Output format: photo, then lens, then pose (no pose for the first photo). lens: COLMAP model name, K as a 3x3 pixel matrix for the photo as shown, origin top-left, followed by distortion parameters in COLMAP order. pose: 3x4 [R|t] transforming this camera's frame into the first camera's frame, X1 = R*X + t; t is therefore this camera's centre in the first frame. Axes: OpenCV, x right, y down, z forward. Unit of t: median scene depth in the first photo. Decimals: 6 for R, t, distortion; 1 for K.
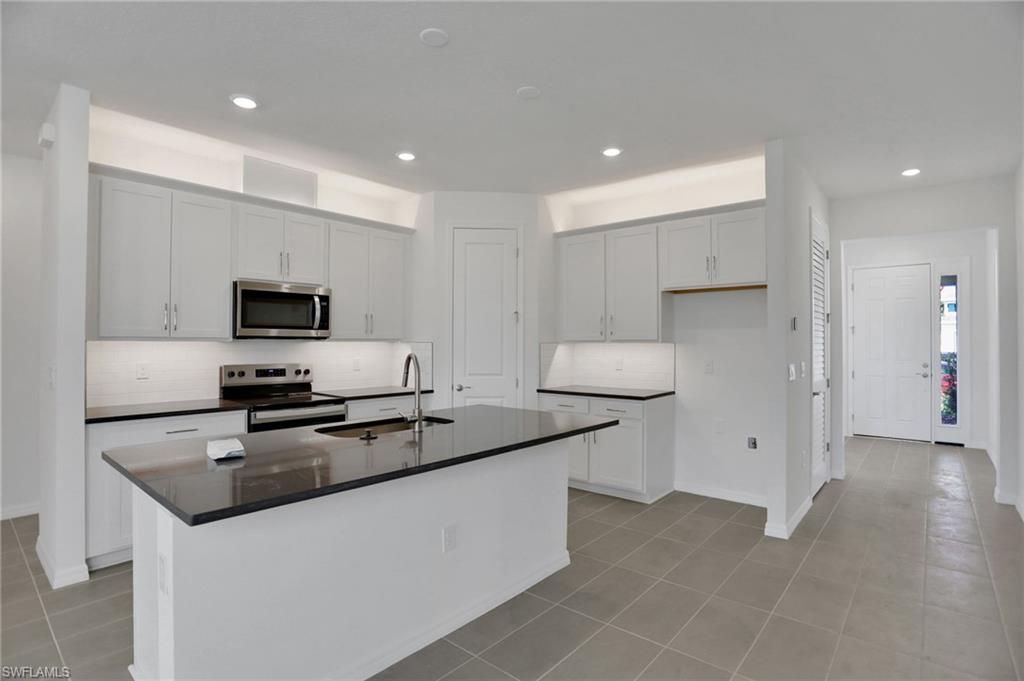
lens RADIAL K [[505.7, 0, 512.0], [0, 505.7, 340.5], [0, 0, 1]] dist [-0.055515, 0.018444]
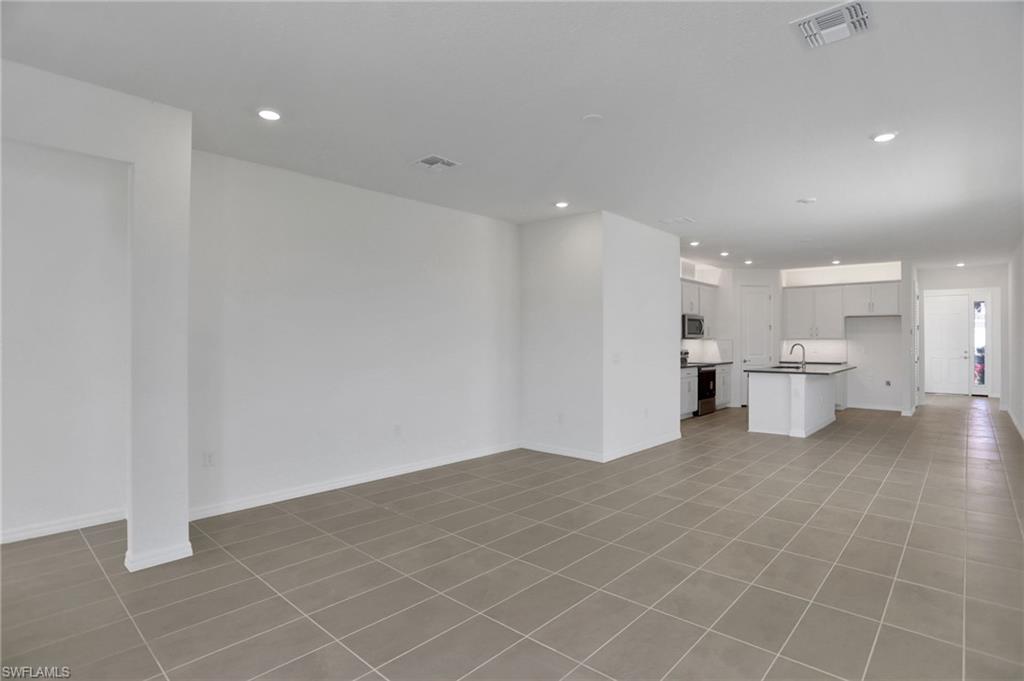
lens RADIAL K [[505.7, 0, 512.0], [0, 505.7, 340.5], [0, 0, 1]] dist [-0.055515, 0.018444]
pose [[0.999125, -0.003740, -0.041656, -1.066558], [0.003693, 0.999992, -0.001203, 0.005887], [0.041660, 0.001048, 0.999131, -1.231211]]
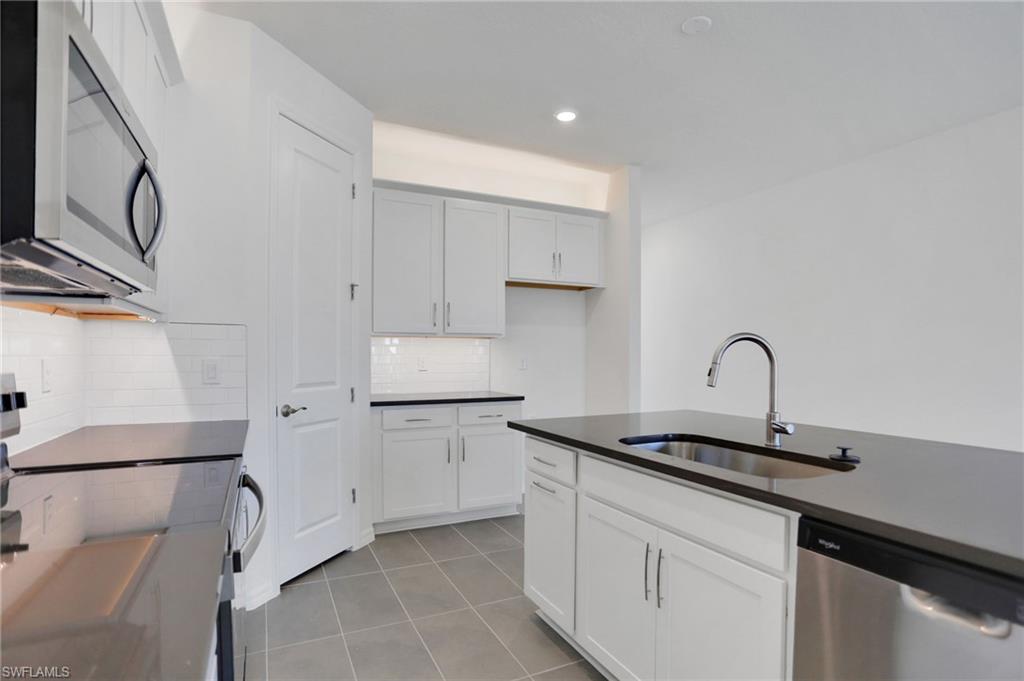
lens RADIAL K [[526.7, 0, 515.6], [0, 526.7, 356.0], [0, 0, 1]] dist [-0.056104, 0.057388]
pose [[0.401887, -0.003202, 0.915684, -0.555563], [-0.008349, 0.999940, 0.007160, 0.030615], [-0.915651, -0.010522, 0.401836, 0.587245]]
